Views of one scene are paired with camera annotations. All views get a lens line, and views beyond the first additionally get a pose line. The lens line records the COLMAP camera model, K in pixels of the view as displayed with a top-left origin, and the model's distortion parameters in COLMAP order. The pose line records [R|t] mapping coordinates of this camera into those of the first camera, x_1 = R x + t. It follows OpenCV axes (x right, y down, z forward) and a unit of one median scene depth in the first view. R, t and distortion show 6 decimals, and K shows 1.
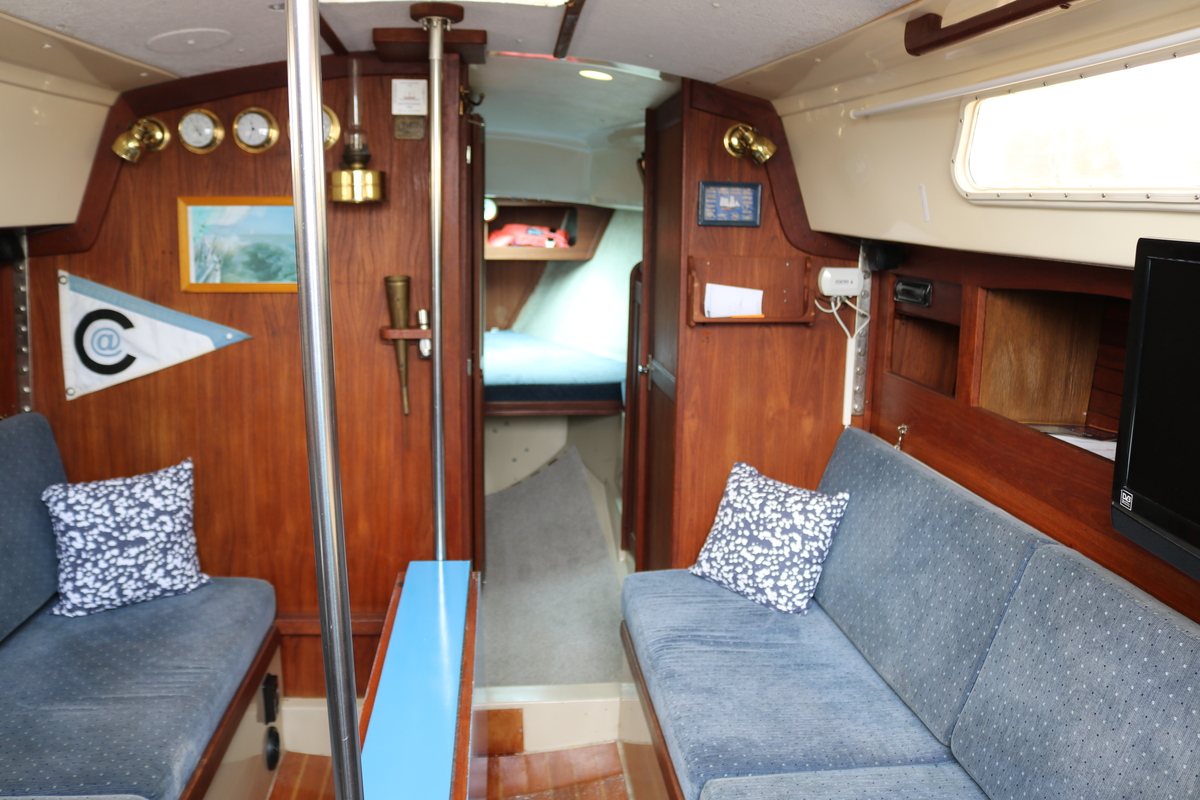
lens RADIAL K [[994.3, 0, 598.8], [0, 994.3, 394.3], [0, 0, 1]] dist [-0.161220, 0.133191]
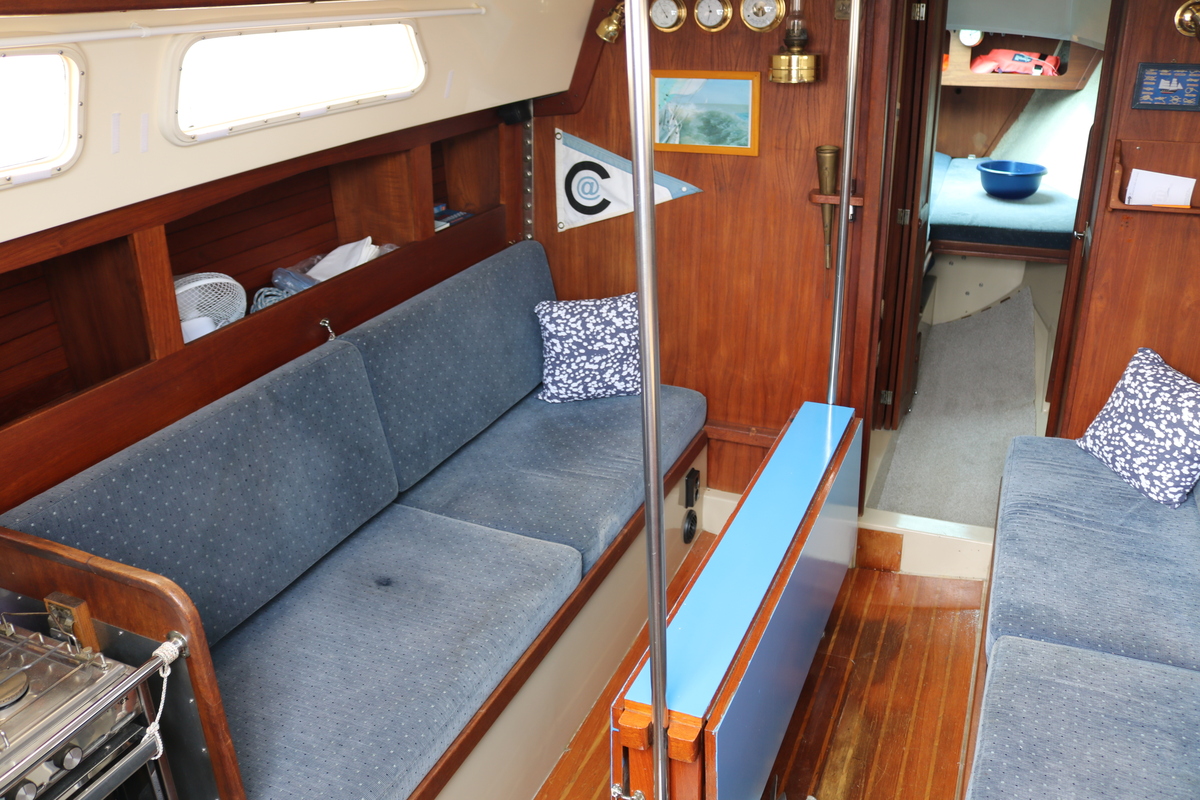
lens RADIAL K [[994.3, 0, 598.8], [0, 994.3, 394.3], [0, 0, 1]] dist [-0.161220, 0.133191]
pose [[0.873670, 0.155784, -0.460904, 0.122424], [-0.051506, 0.971642, 0.230779, -0.088873], [0.483785, -0.177885, 0.856918, -0.124431]]
